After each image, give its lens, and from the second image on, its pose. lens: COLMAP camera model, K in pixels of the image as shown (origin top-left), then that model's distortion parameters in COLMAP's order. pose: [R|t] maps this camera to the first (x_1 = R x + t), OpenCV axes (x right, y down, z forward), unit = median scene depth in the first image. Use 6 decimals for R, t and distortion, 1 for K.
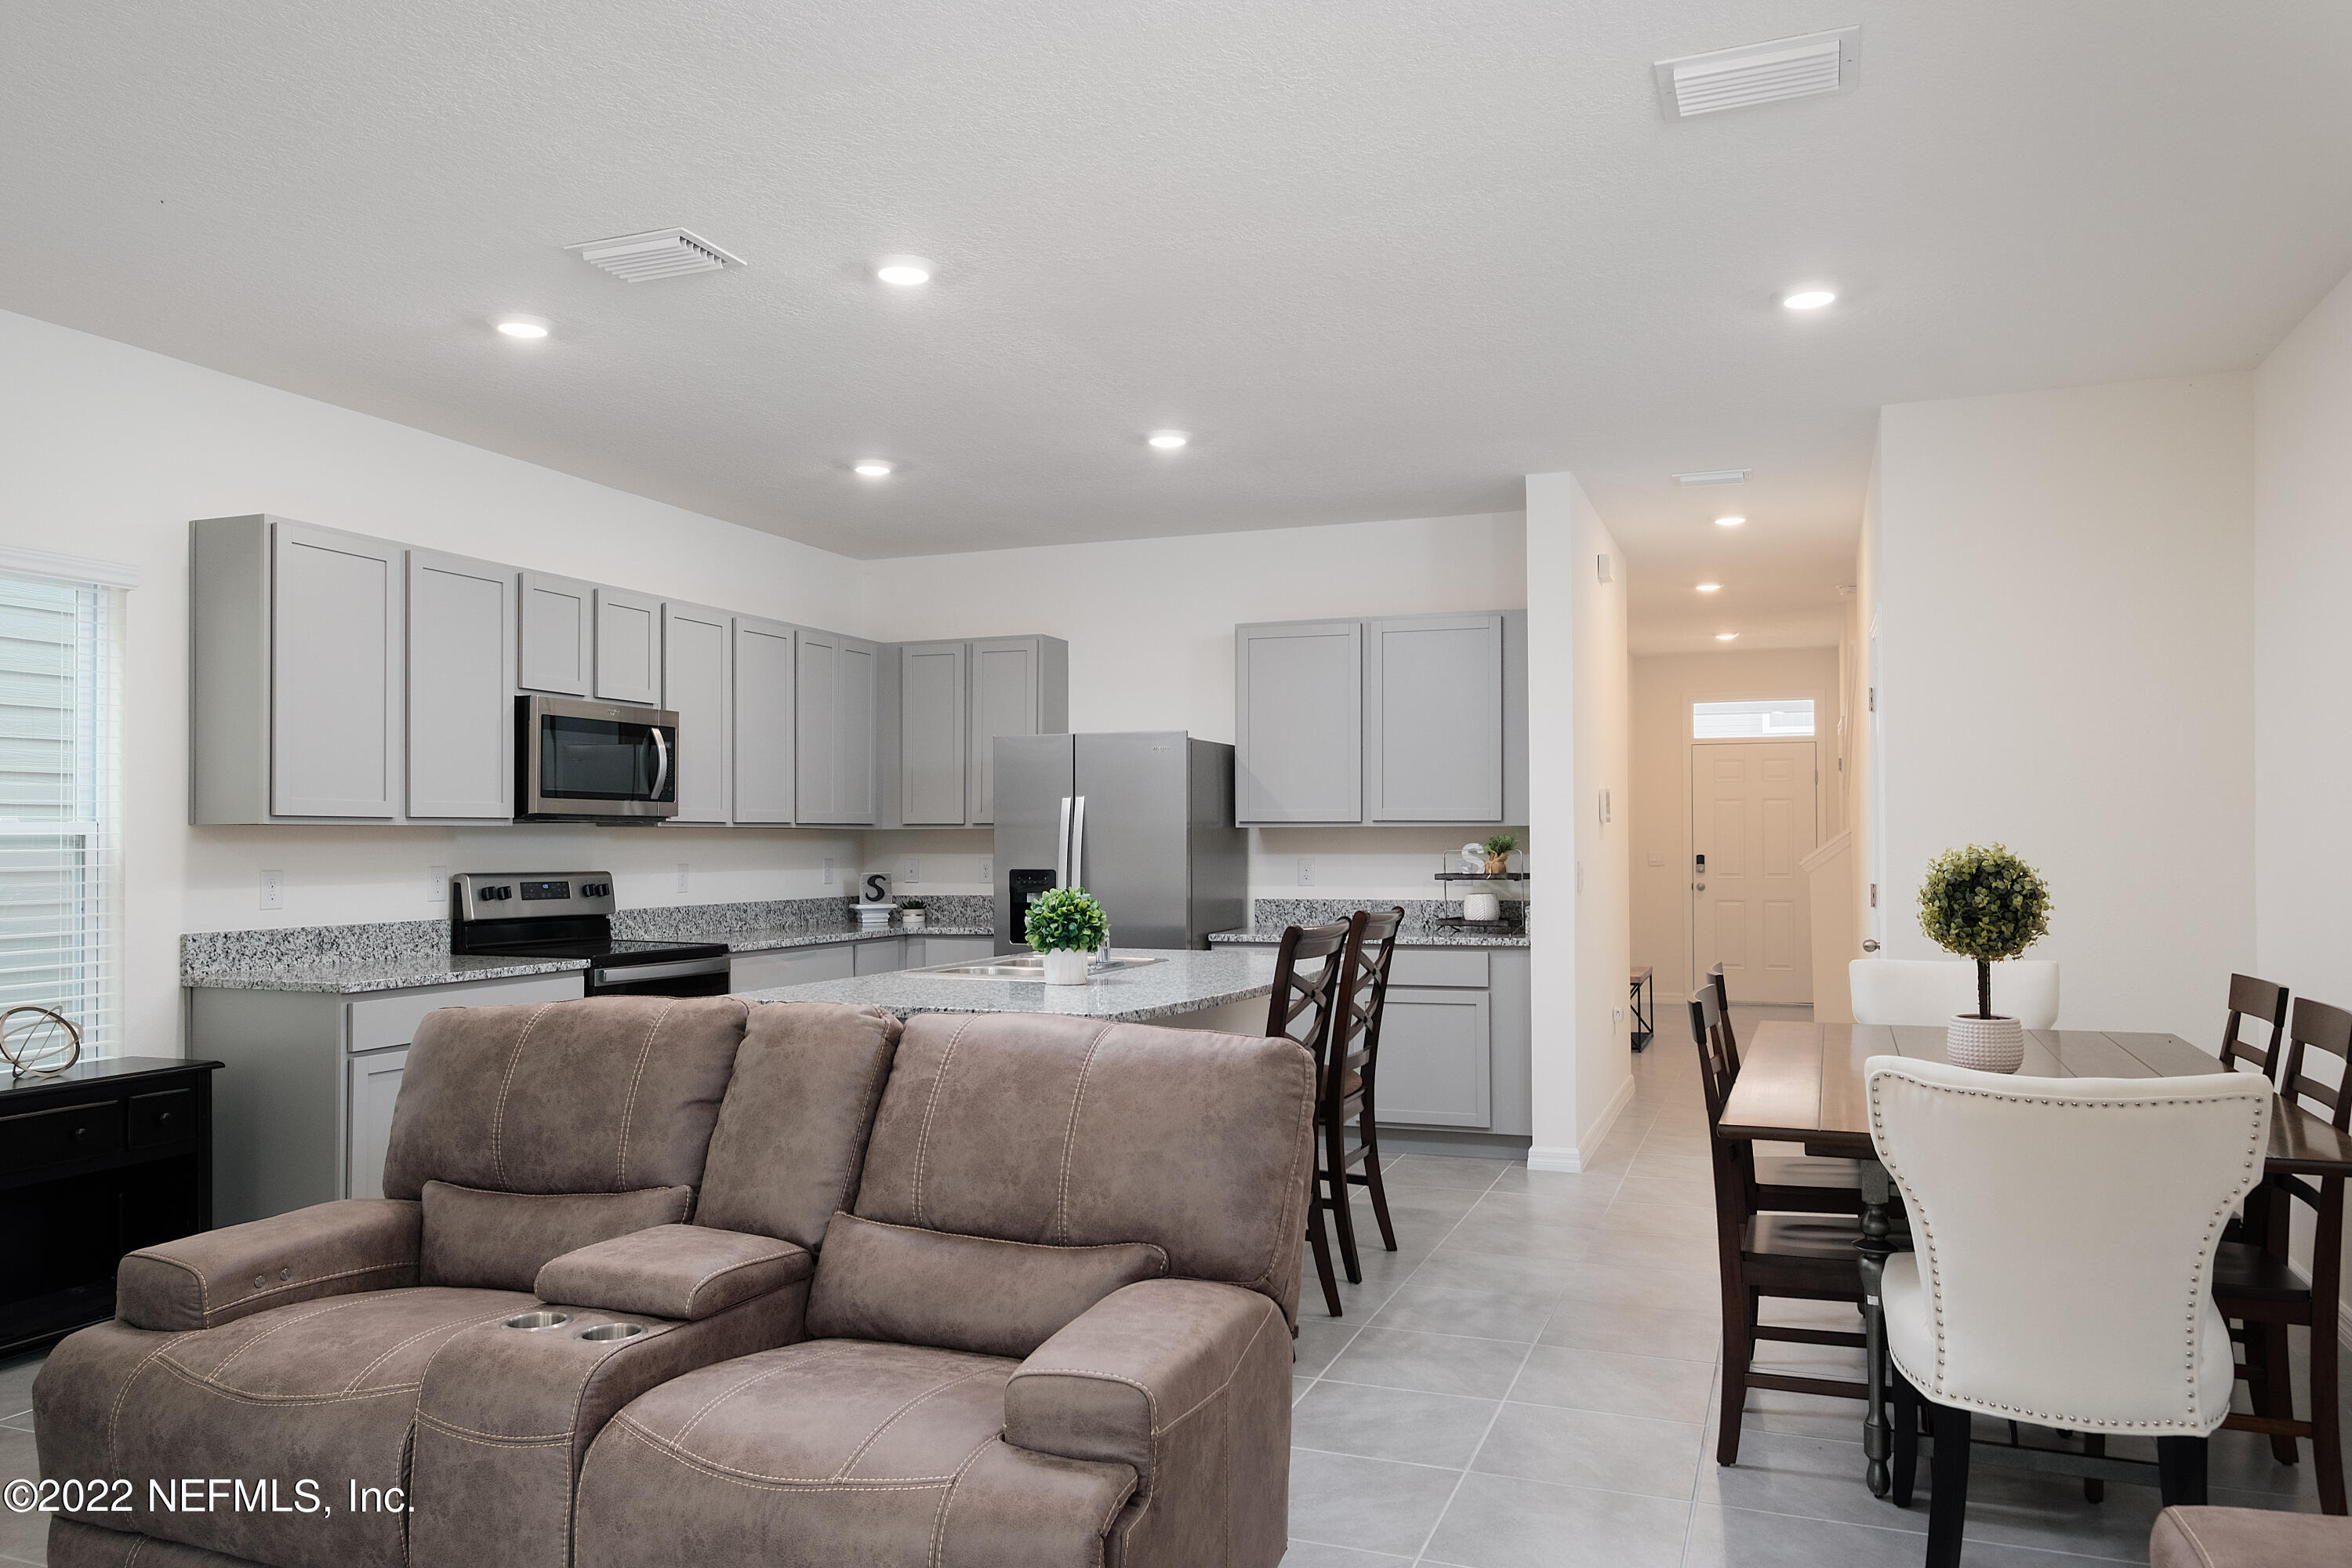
lens RADIAL K [[1645.3, 0, 1177.8], [0, 1645.3, 803.9], [0, 0, 1]] dist [0.001205, -0.012833]
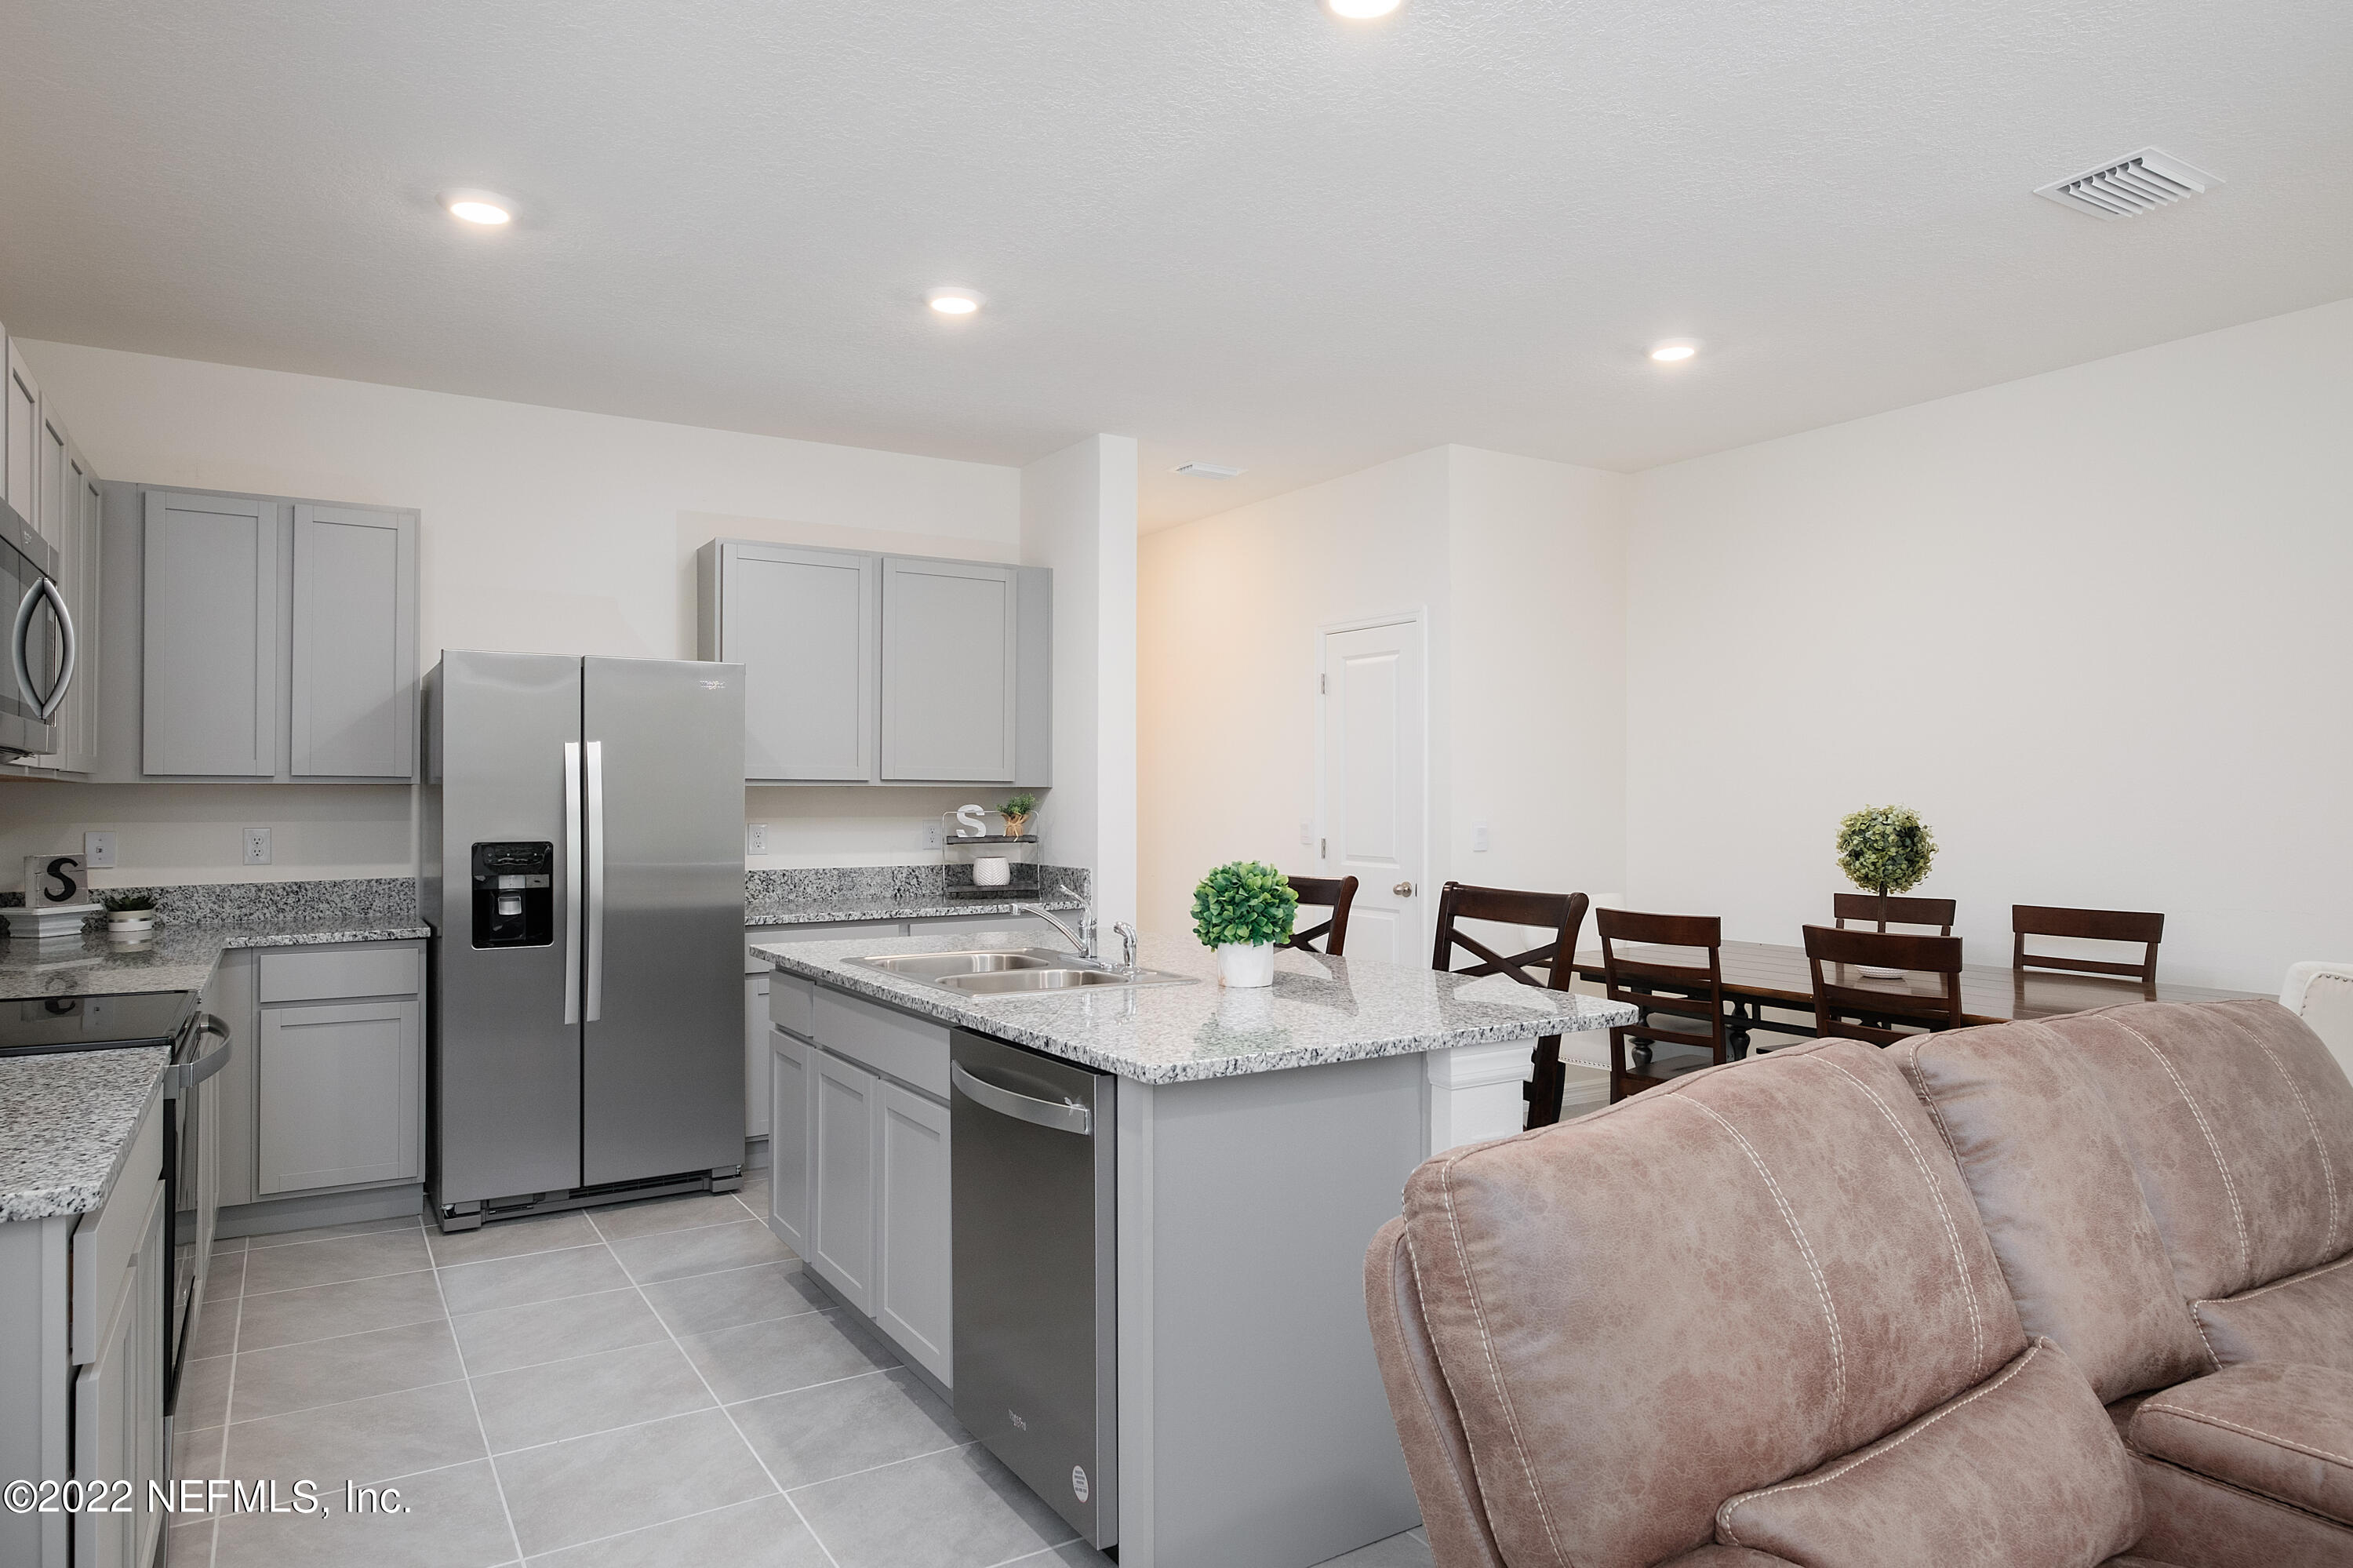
lens RADIAL K [[1412.8, 0, 1177.4], [0, 1412.8, 779.2], [0, 0, 1]] dist [-0.002399, 0.002884]
pose [[0.593910, 0.014580, 0.804399, -0.443220], [-0.019159, 0.999809, -0.003977, 0.010211], [-0.804303, -0.013049, 0.594076, 0.440977]]
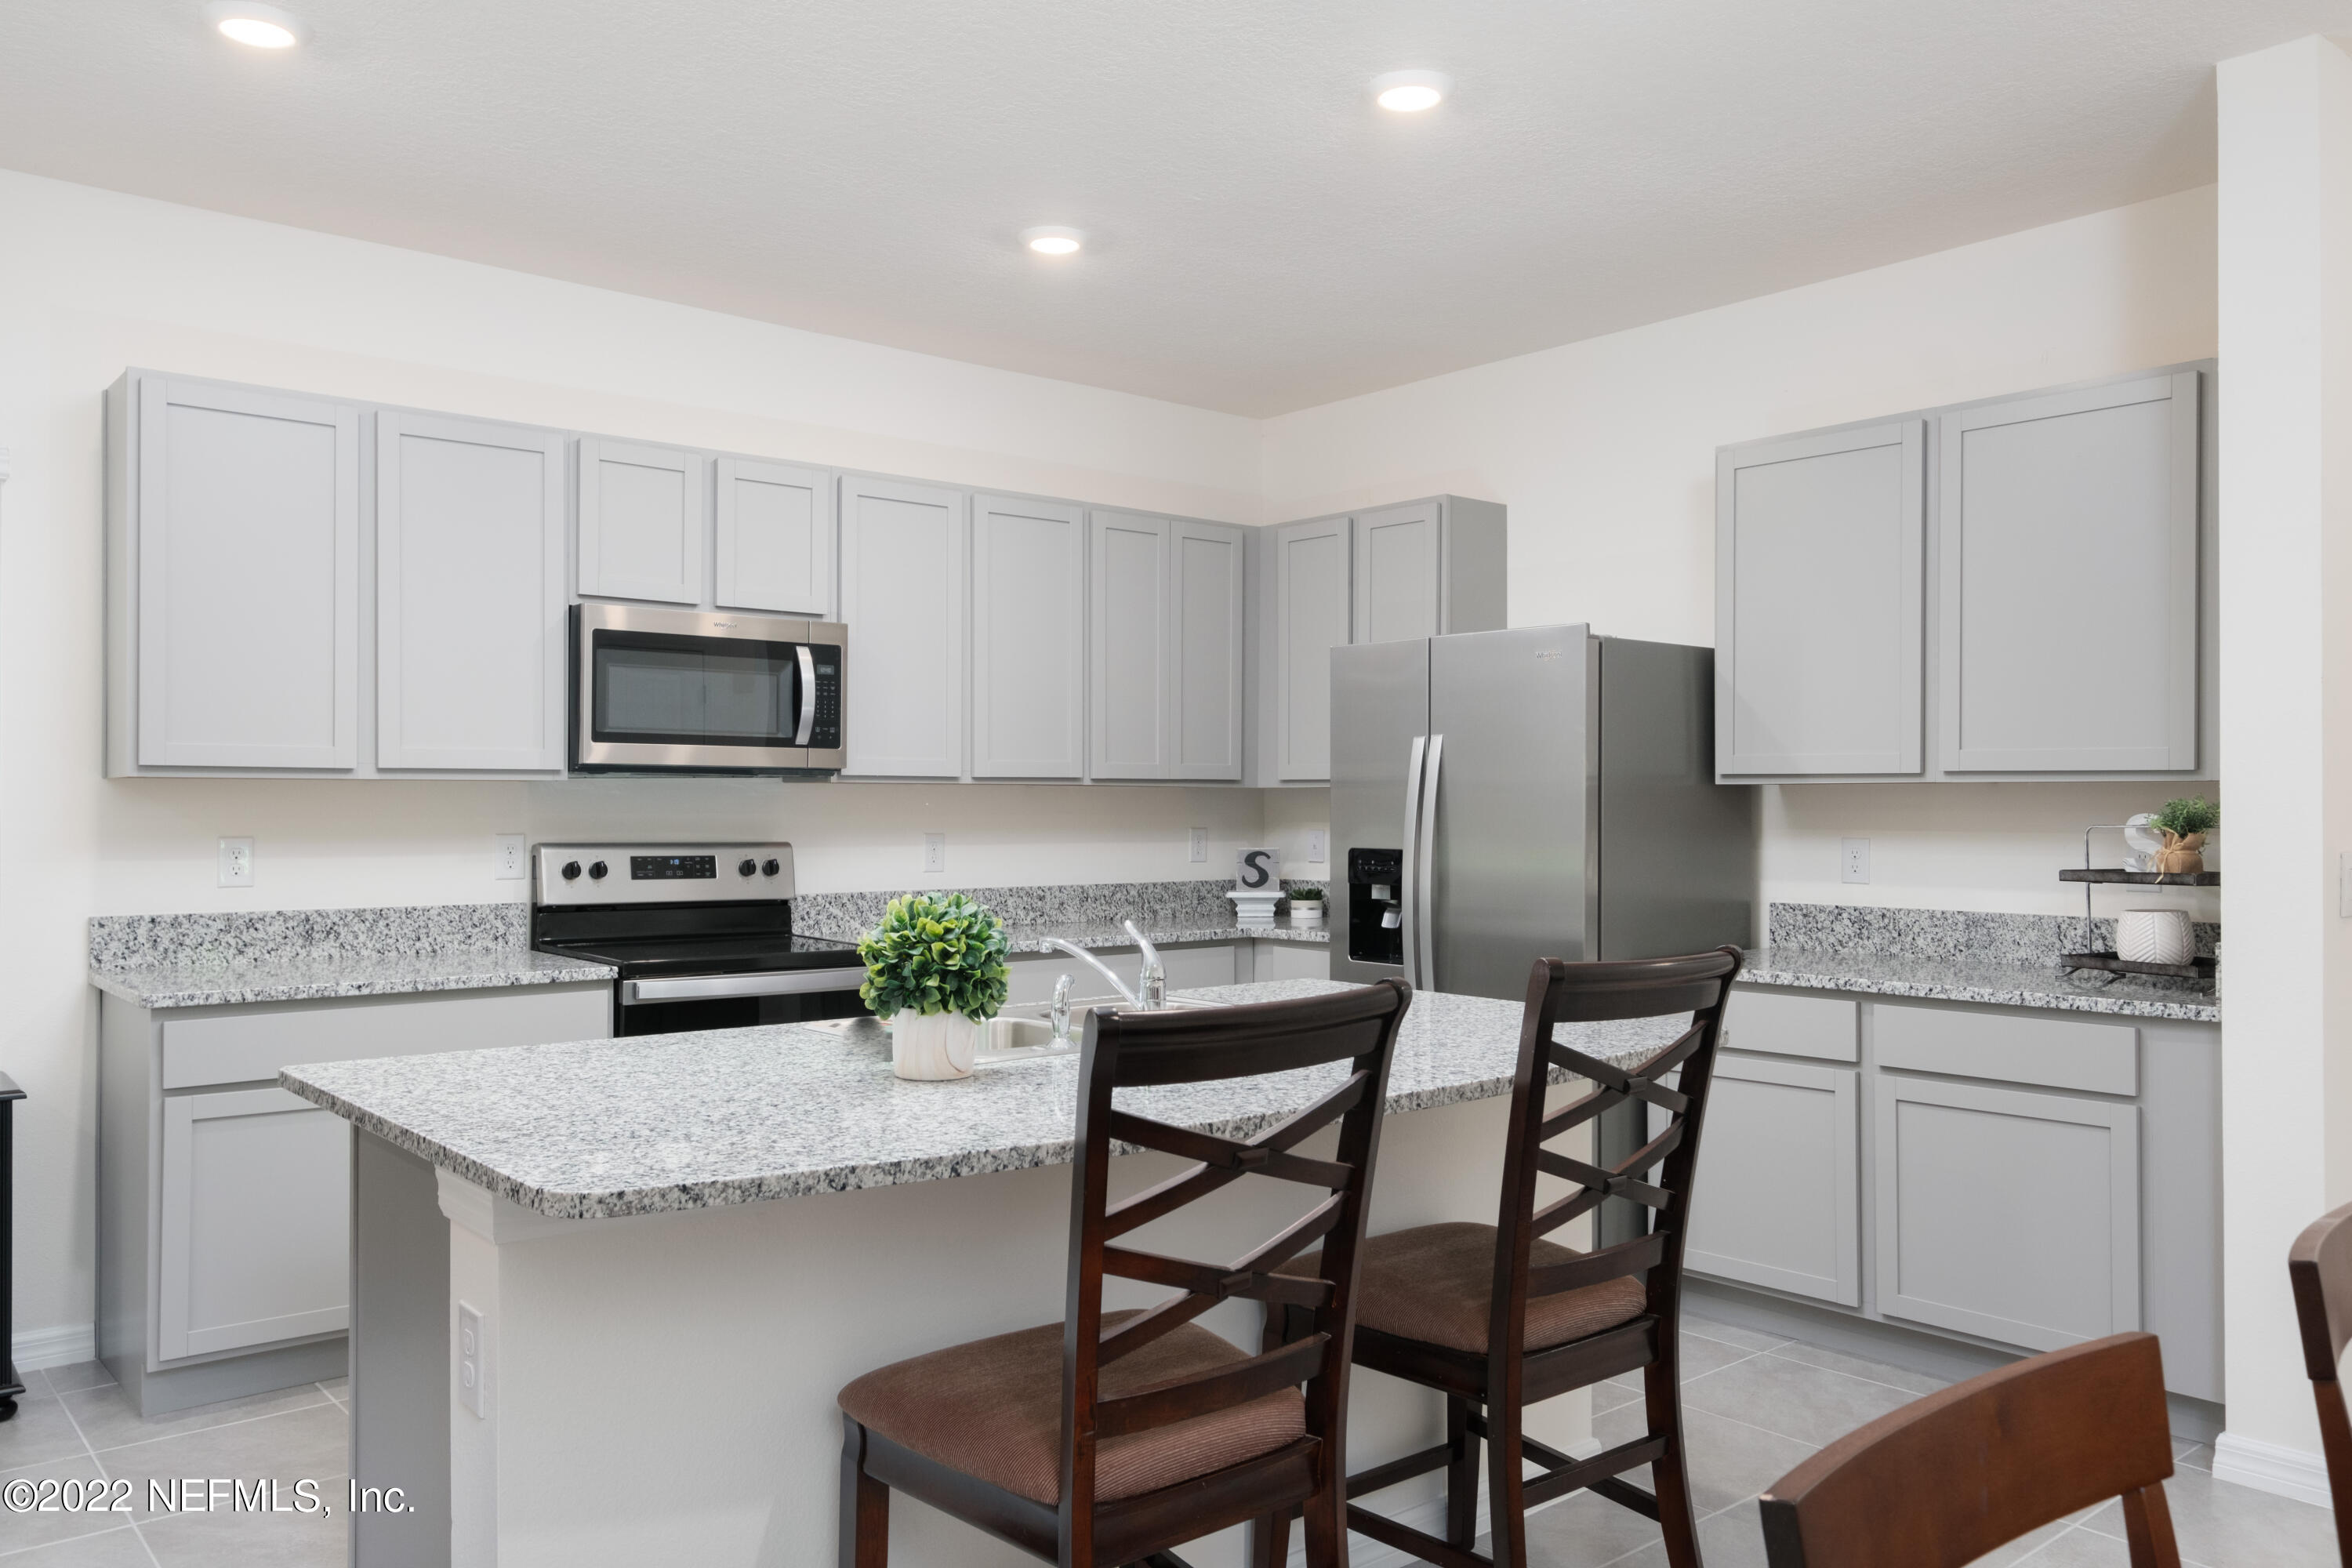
lens RADIAL K [[1759.1, 0, 1177.0], [0, 1759.1, 779.3], [0, 0, 1]] dist [0.017819, -0.001775]
pose [[0.877734, -0.001625, -0.479146, 0.191420], [0.005591, 0.999961, 0.006851, 0.007804], [0.479116, -0.008692, 0.877709, 0.379176]]
